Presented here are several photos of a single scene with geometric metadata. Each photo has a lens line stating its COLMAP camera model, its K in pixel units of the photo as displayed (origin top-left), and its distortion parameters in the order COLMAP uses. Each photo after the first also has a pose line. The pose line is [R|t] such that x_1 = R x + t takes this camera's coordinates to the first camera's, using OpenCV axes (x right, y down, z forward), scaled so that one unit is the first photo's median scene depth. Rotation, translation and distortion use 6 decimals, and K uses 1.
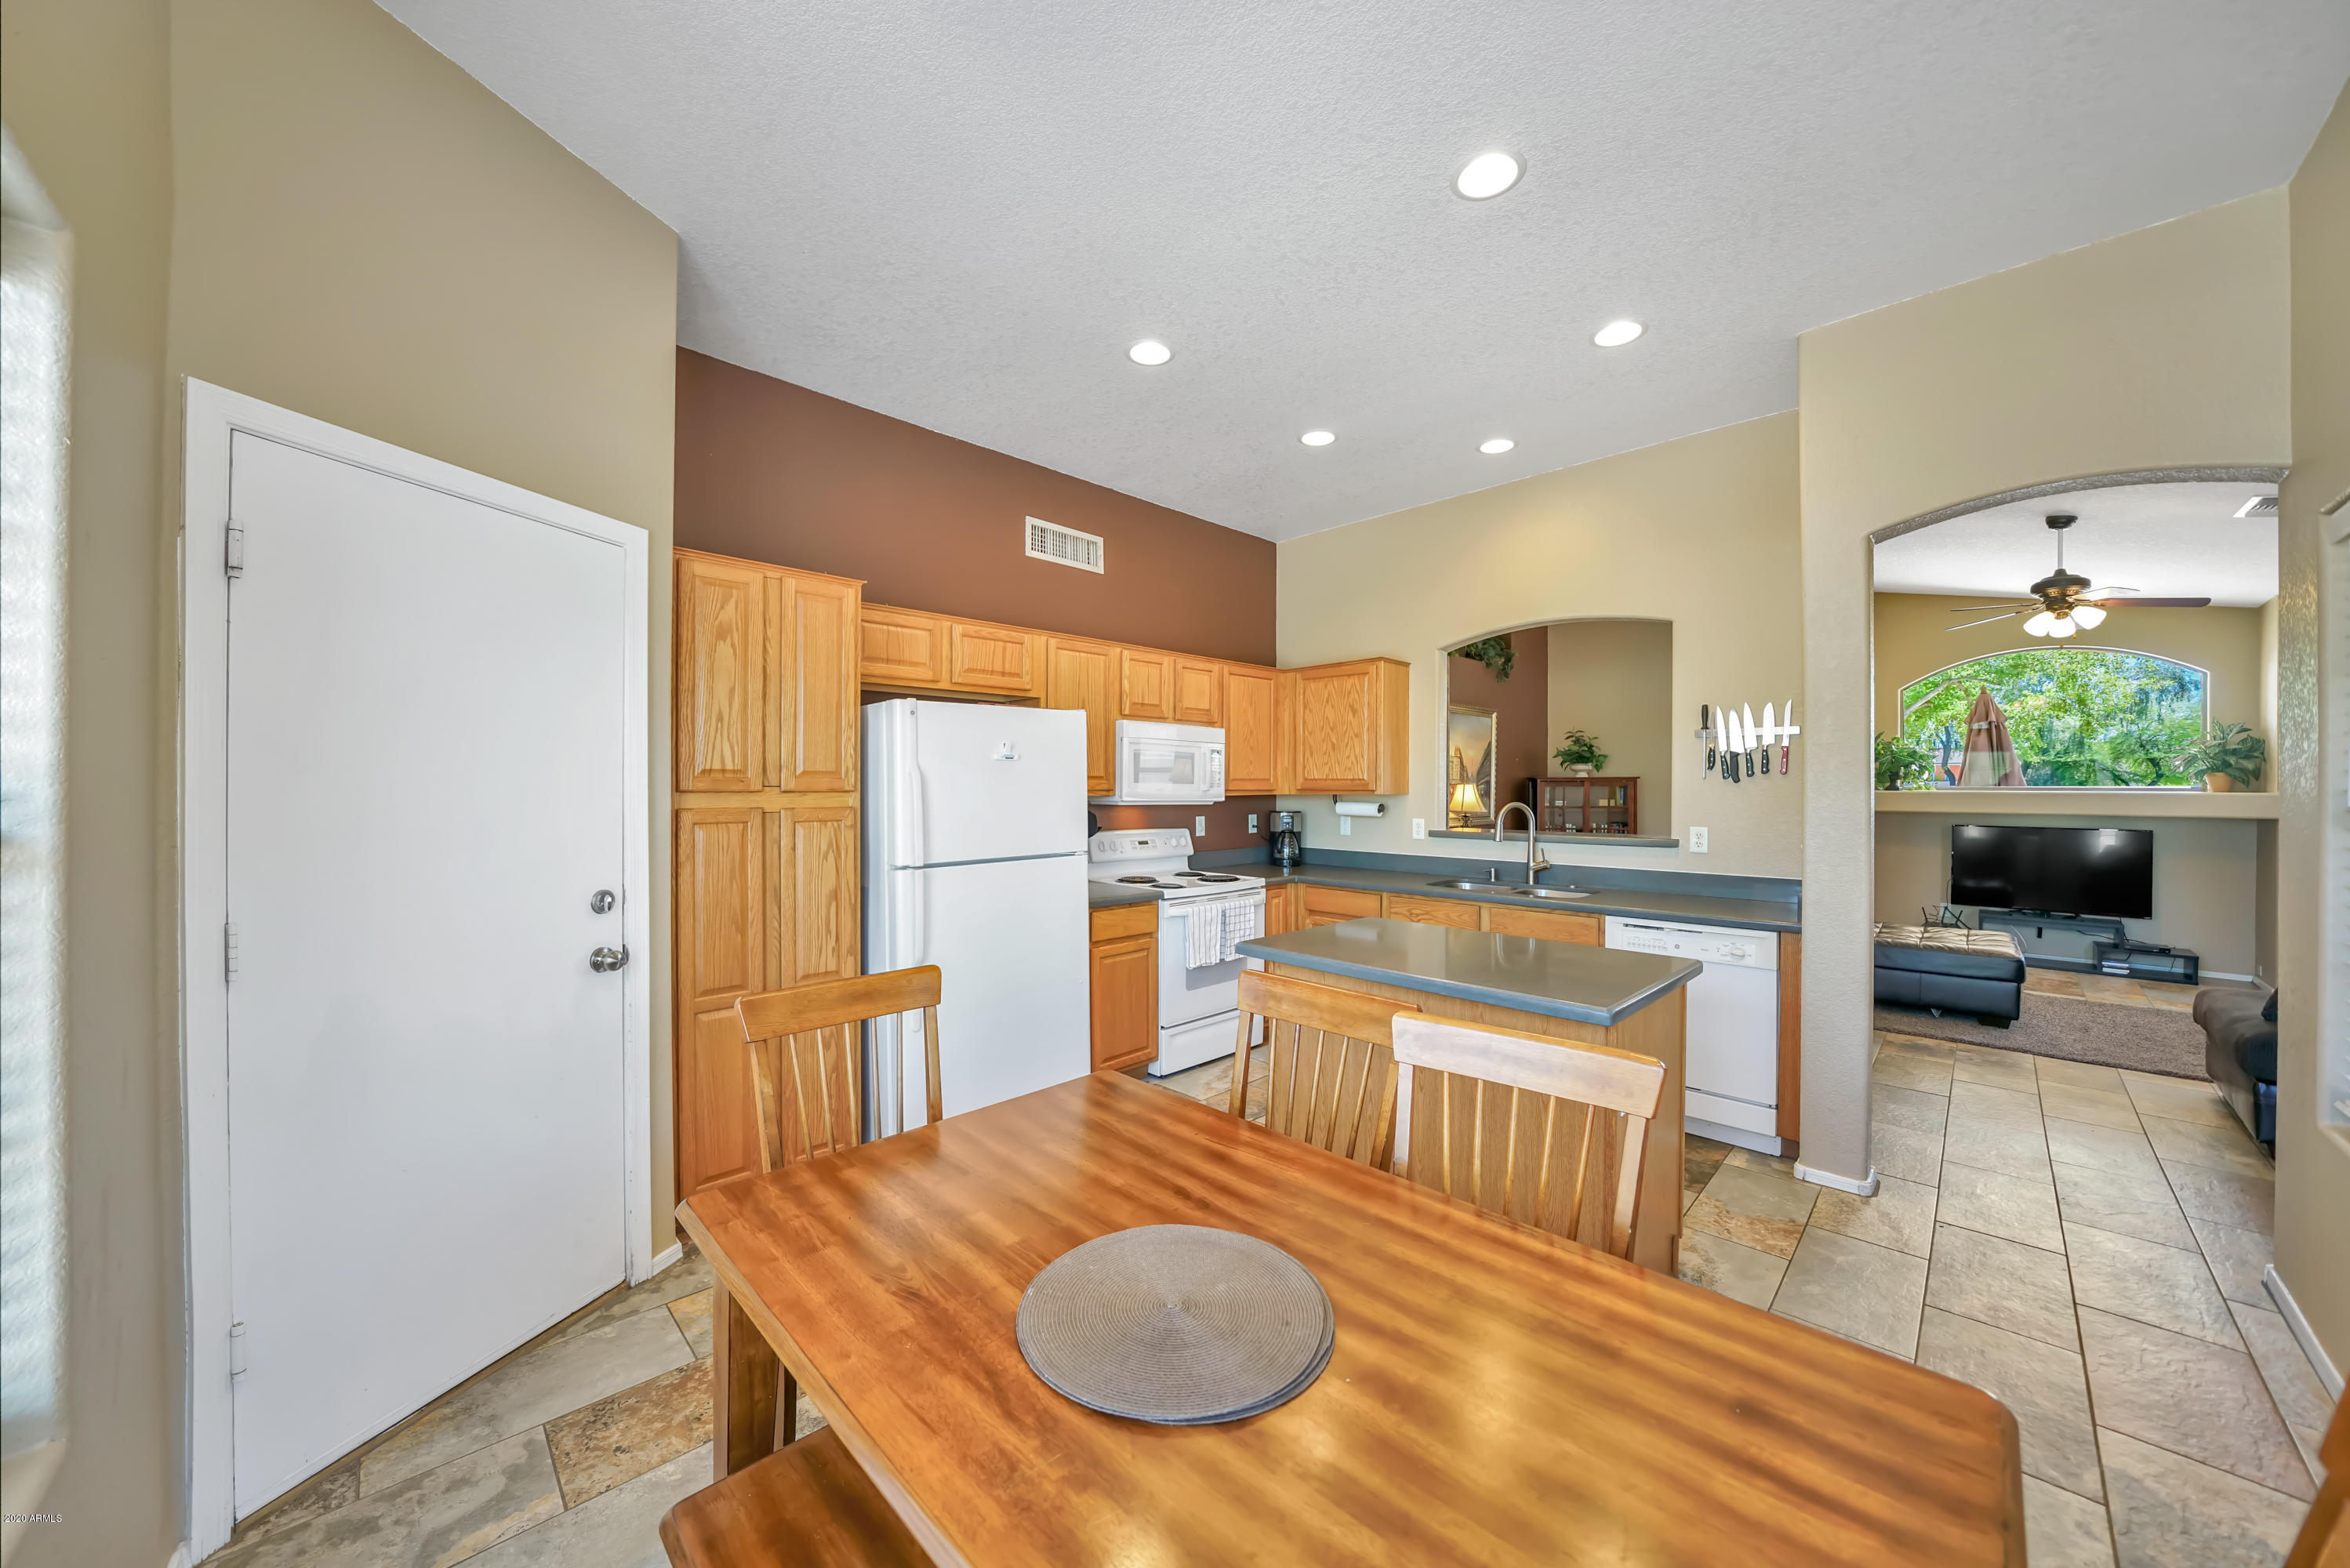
lens RADIAL K [[834.0, 0, 1179.2], [0, 834.0, 786.3], [0, 0, 1]] dist [-0.025131, 0.002839]
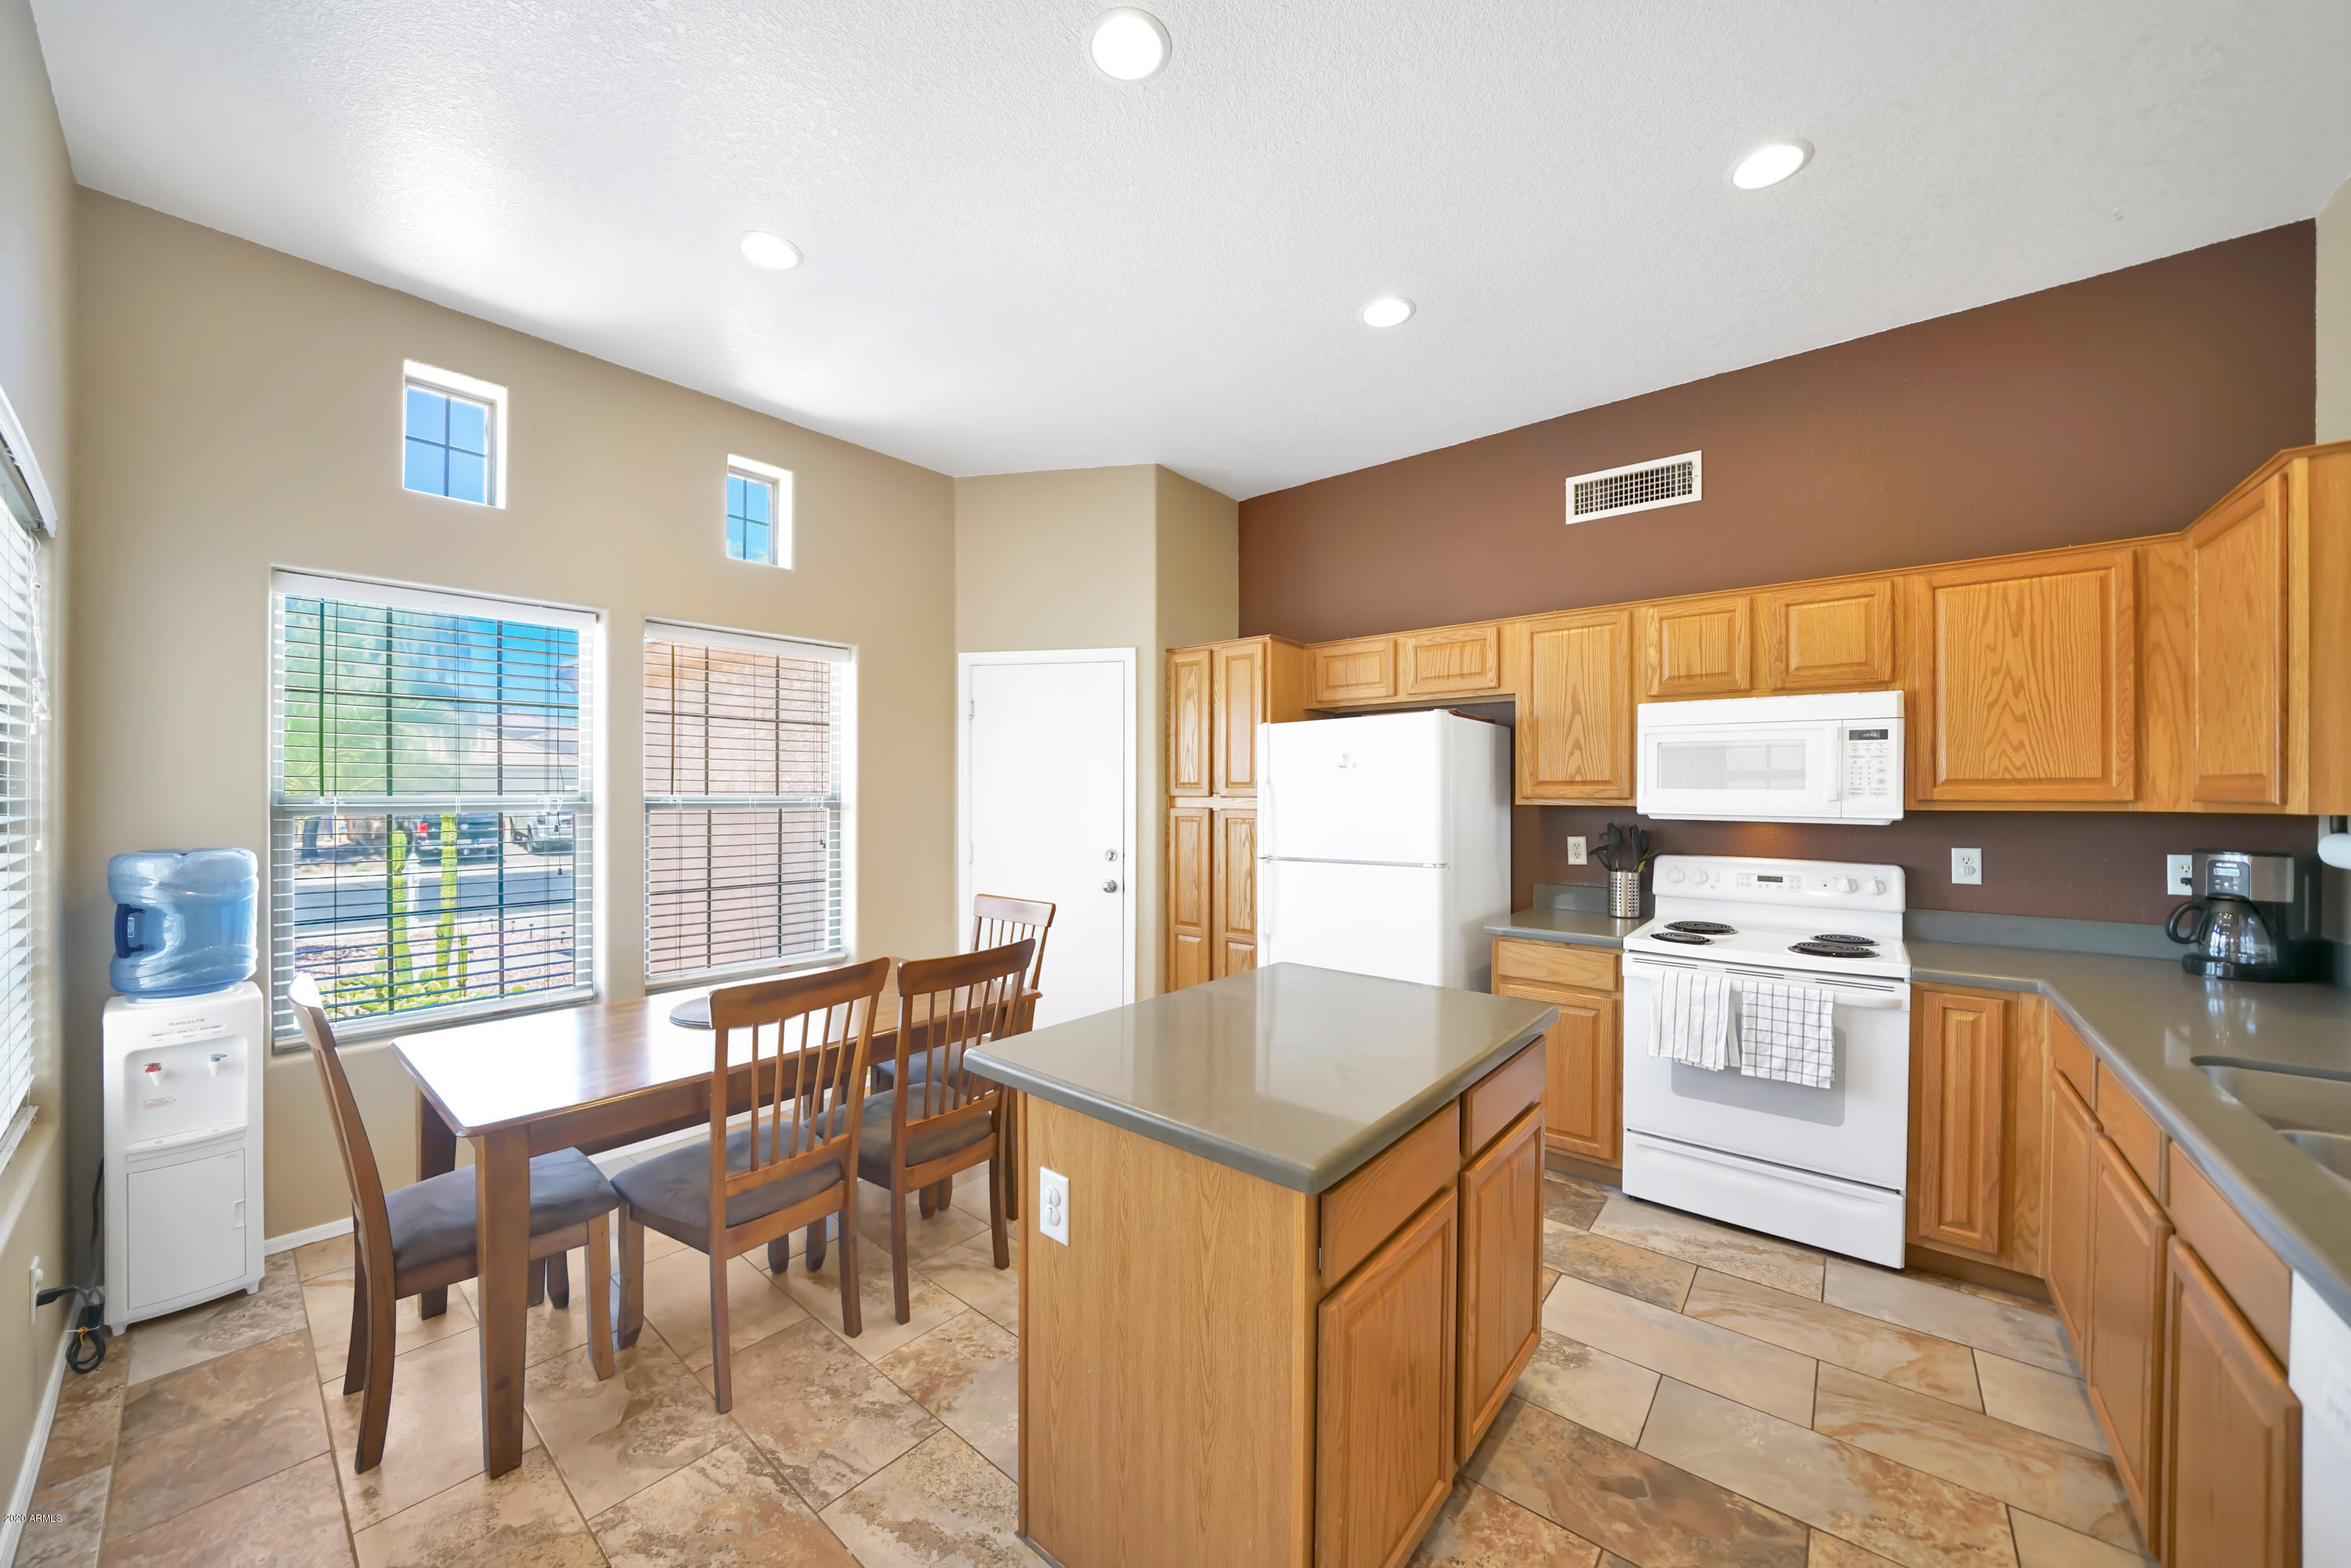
lens RADIAL K [[846.5, 0, 1171.1], [0, 846.5, 794.0], [0, 0, 1]] dist [-0.021637, 0.000285]
pose [[0.075687, -0.000895, -0.997131, 0.570816], [-0.001738, 0.999998, -0.001029, 0.001858], [0.997130, 0.001811, 0.075685, 0.463453]]
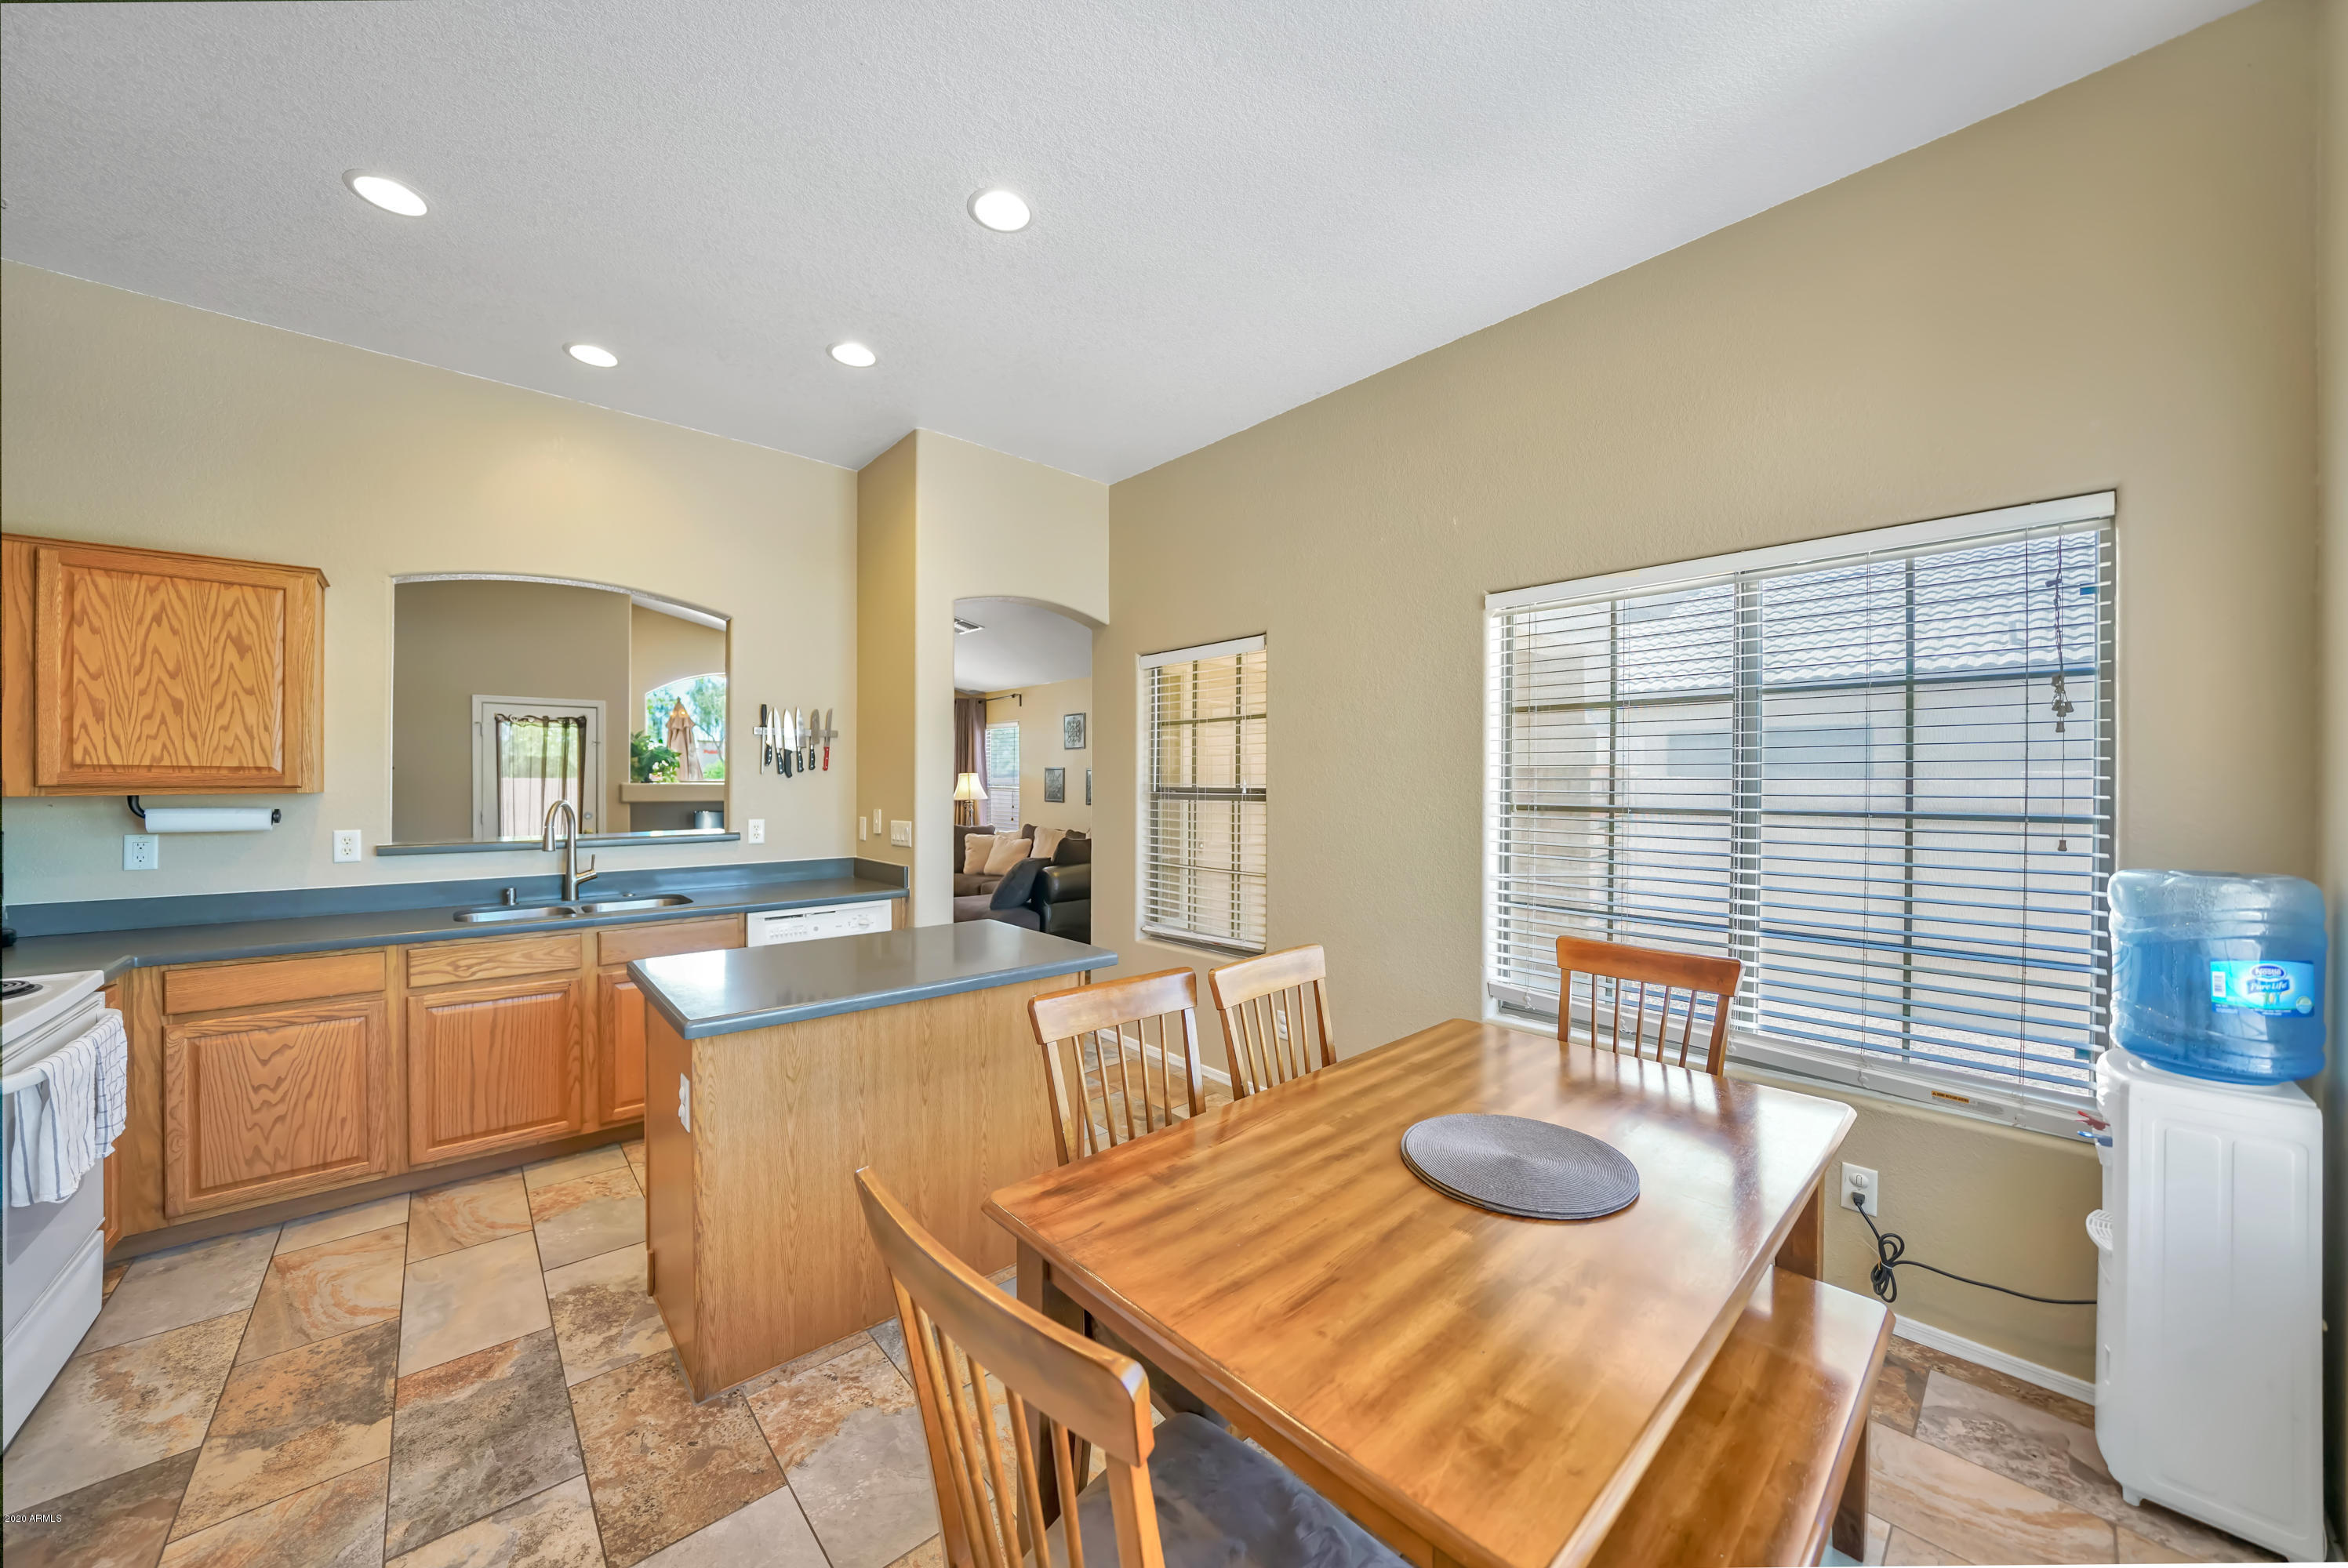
lens RADIAL K [[828.0, 0, 1168.1], [0, 828.0, 779.0], [0, 0, 1]] dist [-0.000634, -0.000025]
pose [[0.066469, 0.002040, 0.997786, -0.320016], [-0.002485, 0.999995, -0.001879, -0.000943], [-0.997785, -0.002355, 0.066474, 0.334030]]
